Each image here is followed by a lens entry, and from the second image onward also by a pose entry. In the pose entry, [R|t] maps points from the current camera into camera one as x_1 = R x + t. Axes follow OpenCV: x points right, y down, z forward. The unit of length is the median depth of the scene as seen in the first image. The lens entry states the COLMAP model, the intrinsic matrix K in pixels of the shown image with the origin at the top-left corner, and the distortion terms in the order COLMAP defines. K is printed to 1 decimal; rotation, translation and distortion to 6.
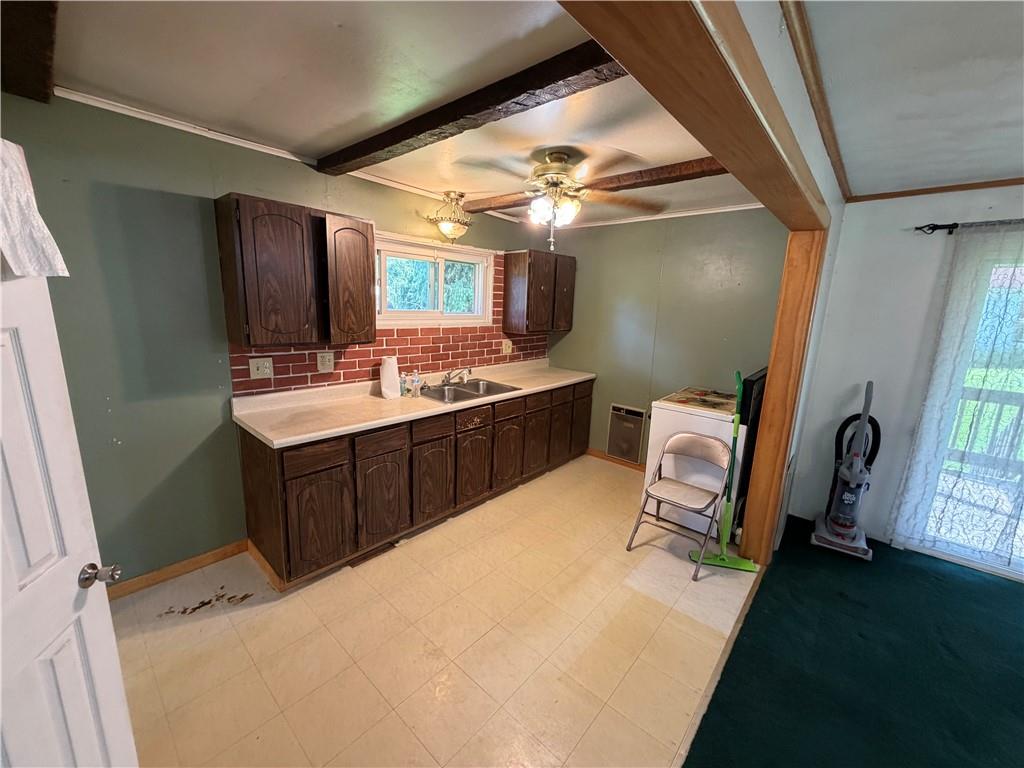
lens RADIAL K [[410.4, 0, 510.9], [0, 410.4, 382.6], [0, 0, 1]] dist [-0.000729, -0.000076]
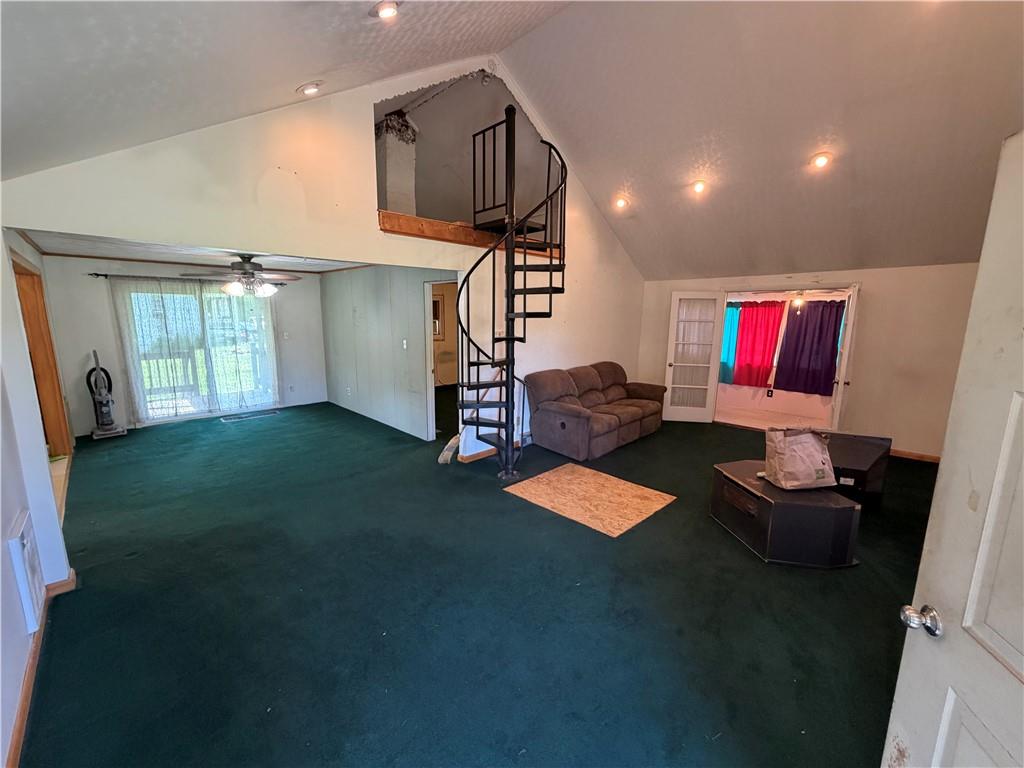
lens RADIAL K [[410.4, 0, 509.7], [0, 410.4, 385.1], [0, 0, 1]] dist [-0.000729, -0.000076]
pose [[0.075093, -0.205975, 0.975672, -0.925025], [0.192664, 0.962995, 0.188470, 0.169959], [-0.978387, 0.173824, 0.111998, -1.138288]]
